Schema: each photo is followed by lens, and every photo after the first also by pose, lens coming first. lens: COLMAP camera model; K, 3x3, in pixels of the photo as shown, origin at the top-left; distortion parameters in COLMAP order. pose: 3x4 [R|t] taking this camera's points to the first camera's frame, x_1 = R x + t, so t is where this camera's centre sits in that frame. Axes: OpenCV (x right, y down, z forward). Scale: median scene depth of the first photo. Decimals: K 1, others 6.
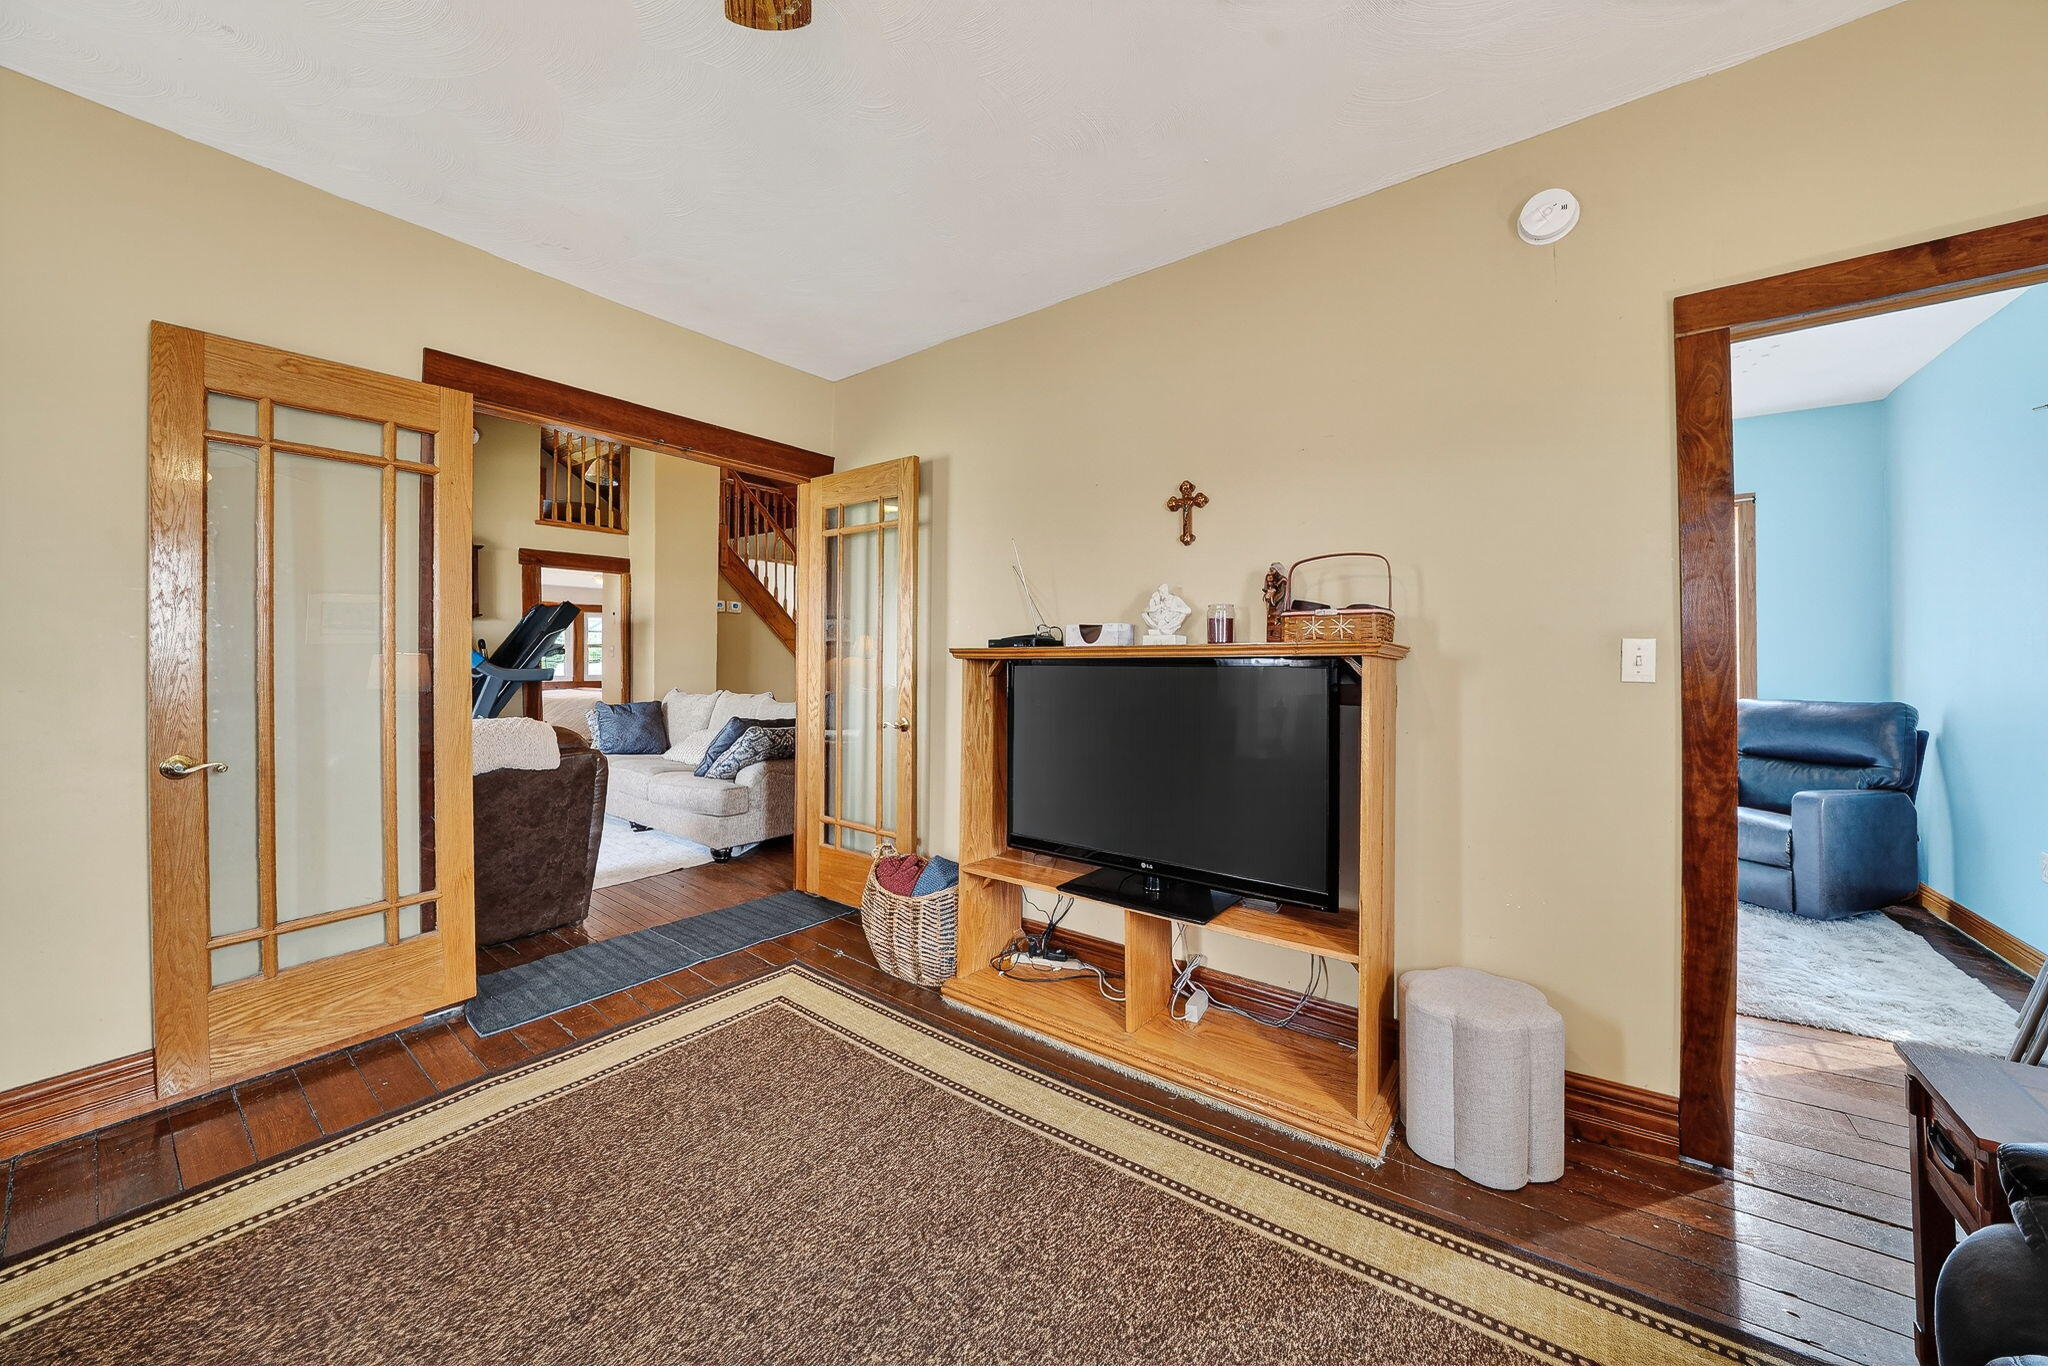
lens RADIAL K [[707.9, 0, 1010.3], [0, 707.9, 655.6], [0, 0, 1]] dist [-0.022406, 0.000526]
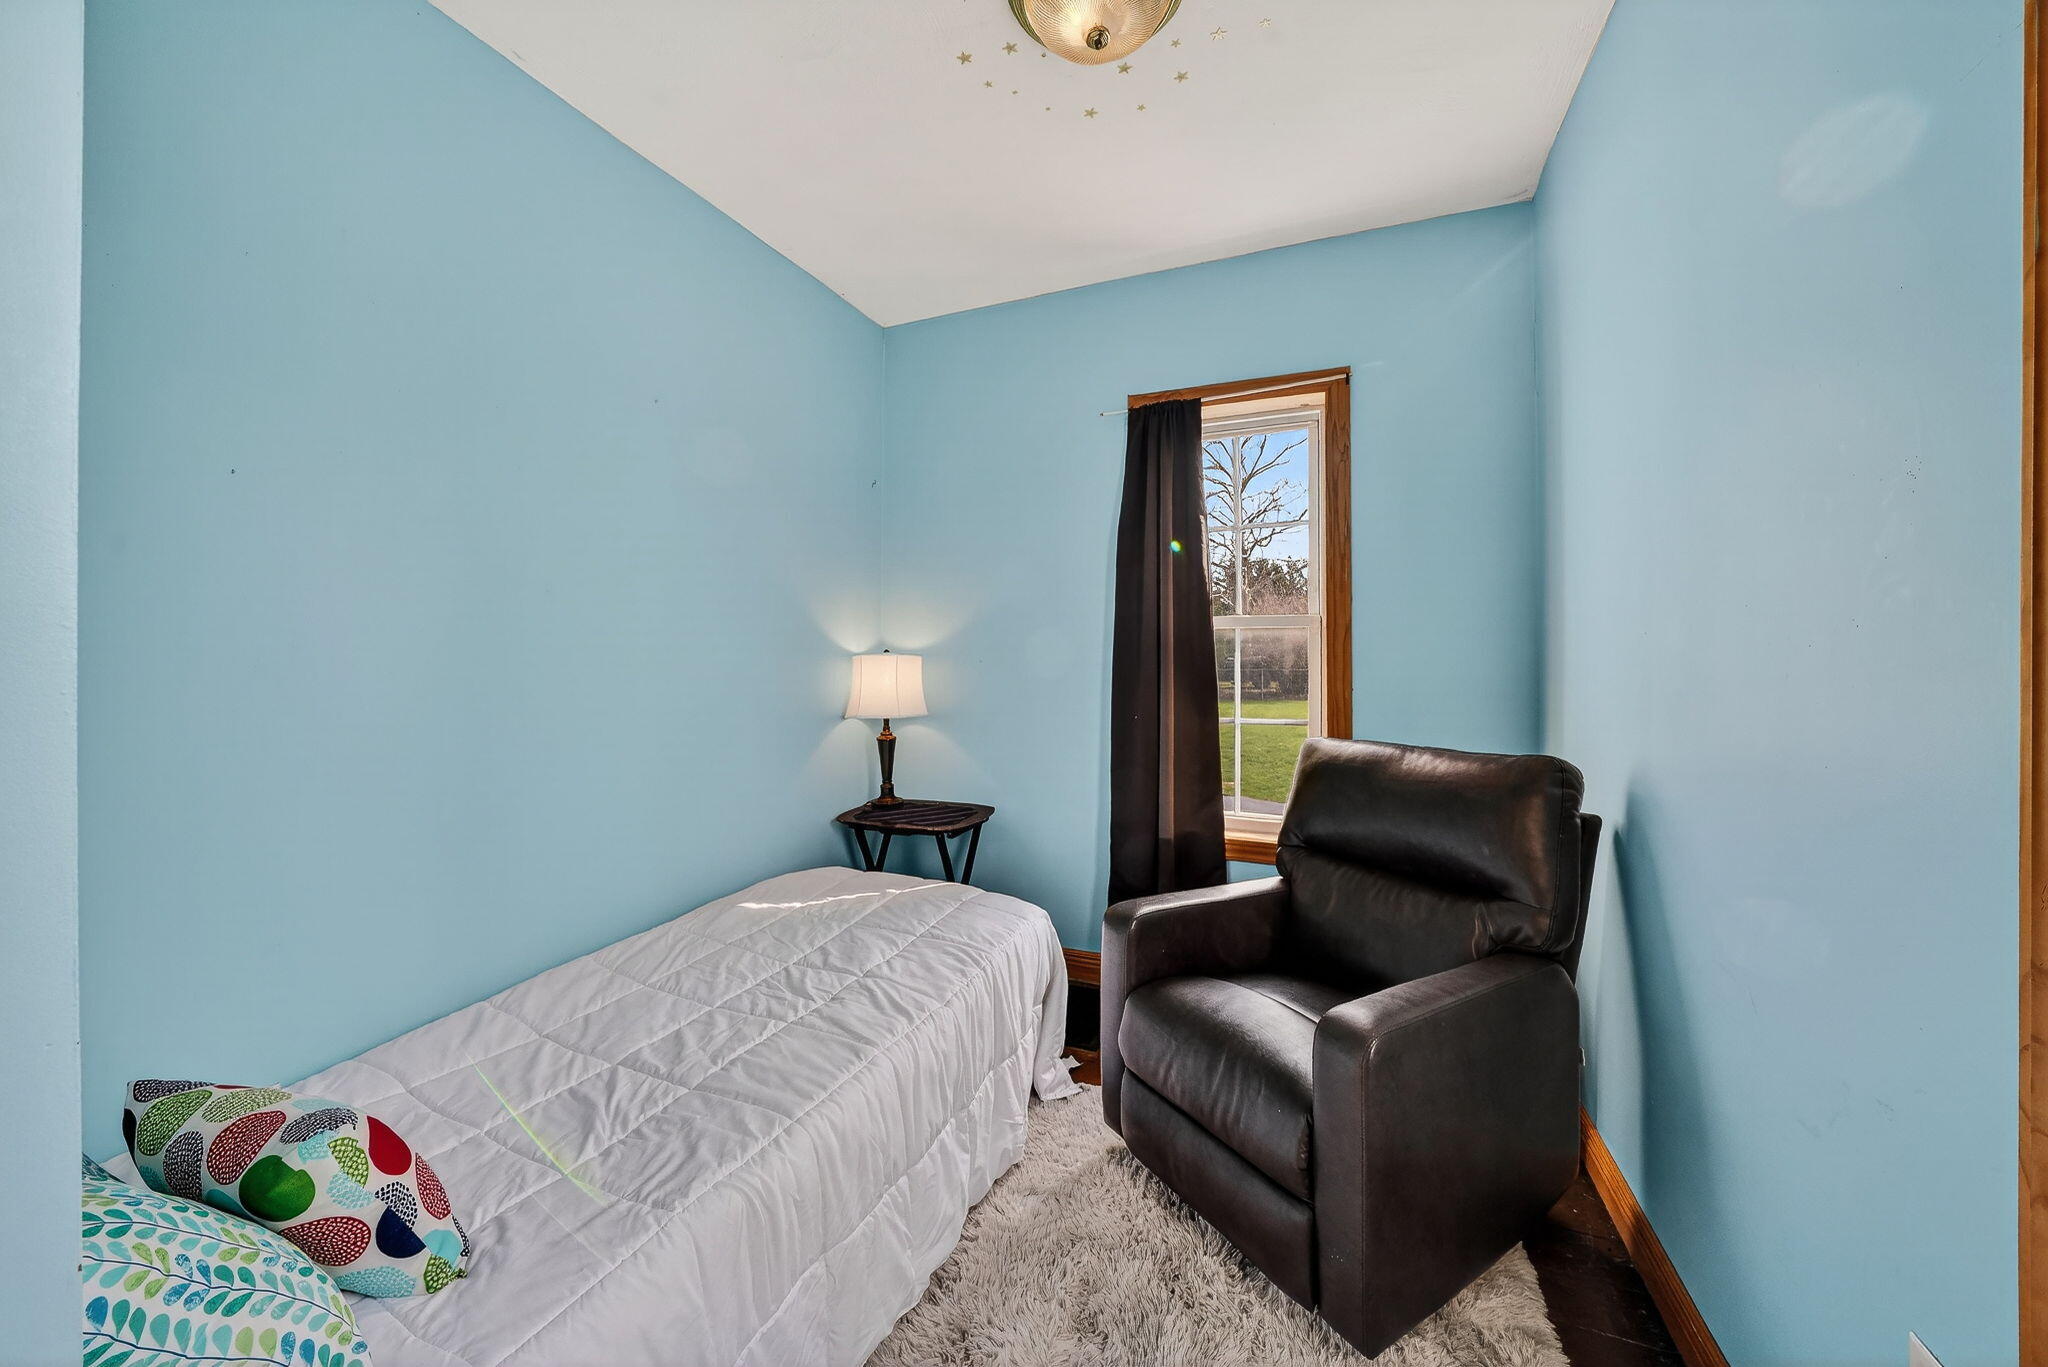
lens RADIAL K [[707.9, 0, 1021.1], [0, 707.9, 672.9], [0, 0, 1]] dist [-0.022406, 0.000526]
pose [[0.967499, 0.002429, 0.252863, 0.841342], [-0.007016, 0.999827, 0.017238, 0.006659], [-0.252778, -0.018452, 0.967348, 0.638515]]
